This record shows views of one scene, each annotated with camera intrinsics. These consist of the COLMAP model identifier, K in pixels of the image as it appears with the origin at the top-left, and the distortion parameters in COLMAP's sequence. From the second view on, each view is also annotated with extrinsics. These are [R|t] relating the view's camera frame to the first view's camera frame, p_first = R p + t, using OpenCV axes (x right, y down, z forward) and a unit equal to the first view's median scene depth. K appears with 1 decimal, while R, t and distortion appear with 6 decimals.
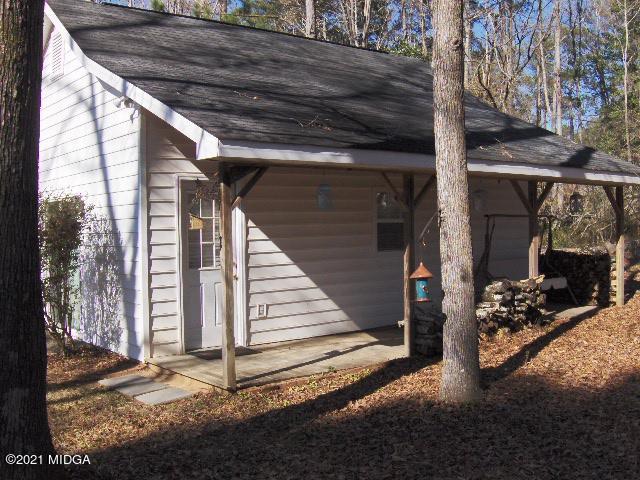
lens RADIAL K [[719.9, 0, 320.0], [0, 719.9, 240.0], [0, 0, 1]] dist [-0.252492, 0.229695]
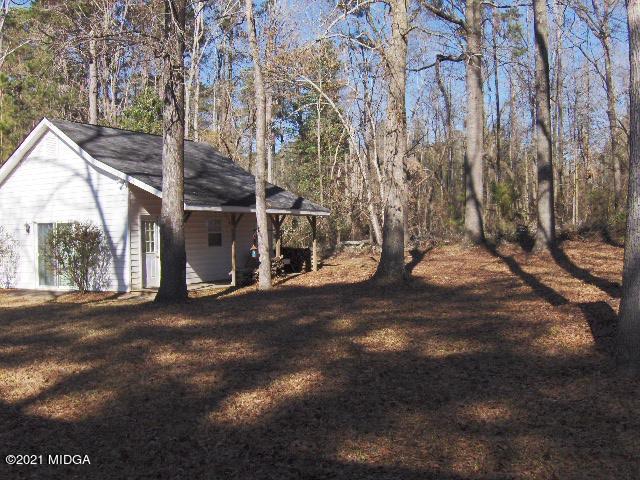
lens RADIAL K [[719.9, 0, 320.0], [0, 719.9, 240.0], [0, 0, 1]] dist [-0.252492, 0.229695]
pose [[0.913904, -0.003810, 0.405913, -0.575489], [0.012866, 0.999725, -0.019584, 0.050046], [-0.405727, 0.023120, 0.913702, -1.315439]]
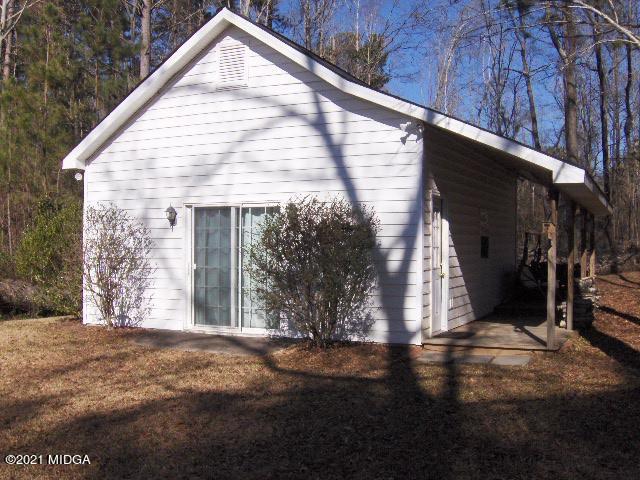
lens RADIAL K [[719.9, 0, 320.0], [0, 719.9, 240.0], [0, 0, 1]] dist [-0.252492, 0.229695]
pose [[0.894559, 0.026517, 0.446163, -0.864142], [-0.010486, 0.999209, -0.038363, 0.040850], [-0.446827, 0.029639, 0.894129, -0.013361]]
